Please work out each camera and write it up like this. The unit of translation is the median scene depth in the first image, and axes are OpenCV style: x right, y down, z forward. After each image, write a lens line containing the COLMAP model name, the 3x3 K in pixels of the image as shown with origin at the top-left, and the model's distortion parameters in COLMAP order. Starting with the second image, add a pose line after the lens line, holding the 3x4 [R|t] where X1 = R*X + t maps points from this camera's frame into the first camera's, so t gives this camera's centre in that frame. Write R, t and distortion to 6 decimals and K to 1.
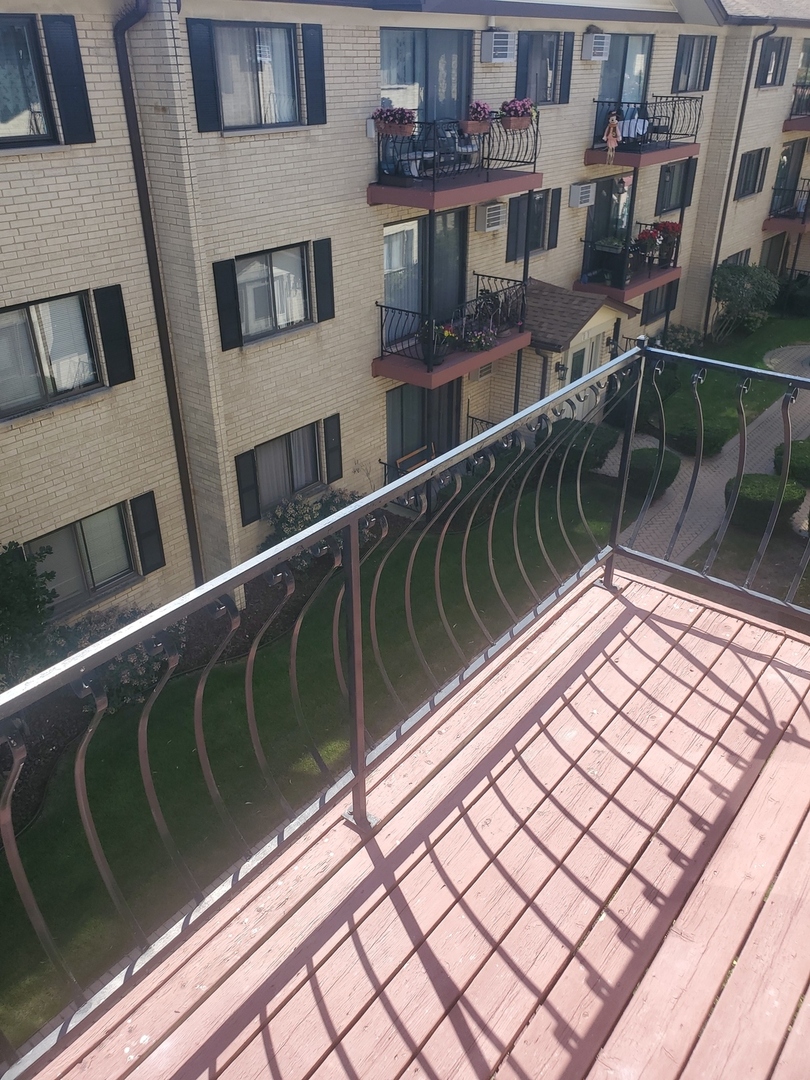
lens RADIAL K [[842.5, 0, 408.8], [0, 842.5, 537.6], [0, 0, 1]] dist [0.033264, -0.024922]
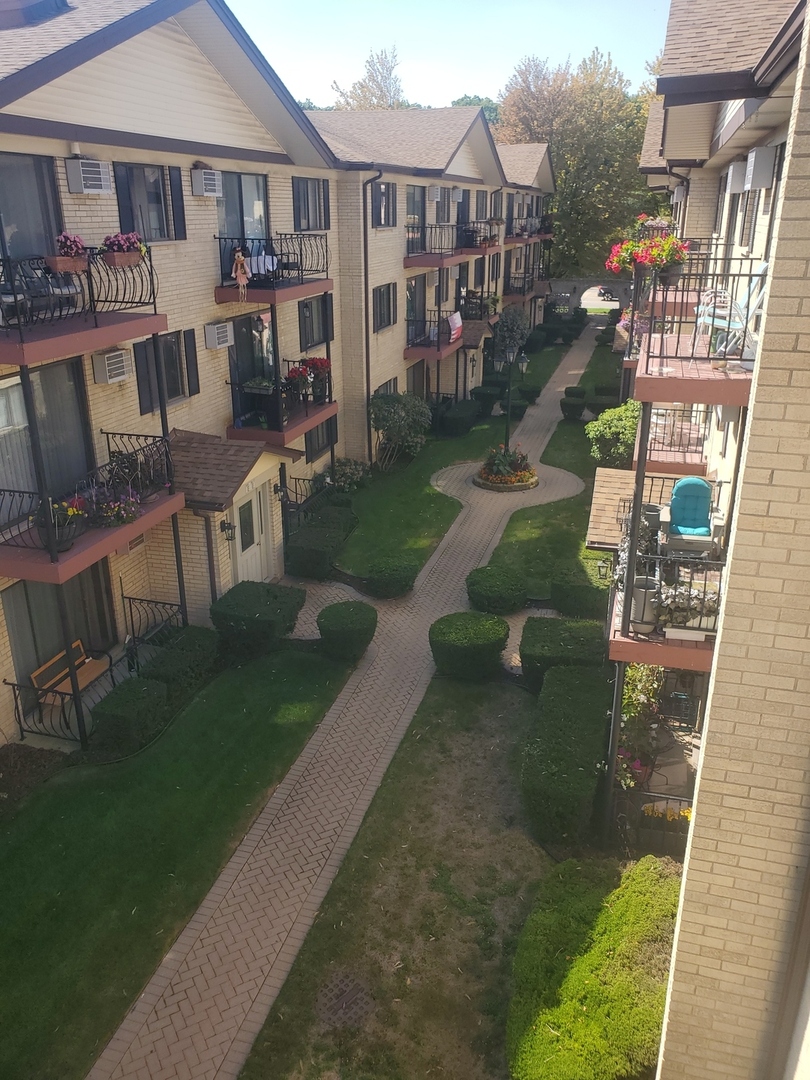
lens RADIAL K [[842.5, 0, 403.2], [0, 842.5, 537.8], [0, 0, 1]] dist [0.033264, -0.024922]
pose [[0.925066, -0.135394, 0.354855, 0.038617], [0.185051, 0.976576, -0.109795, -0.060637], [-0.331677, 0.167234, 0.928452, 0.139837]]
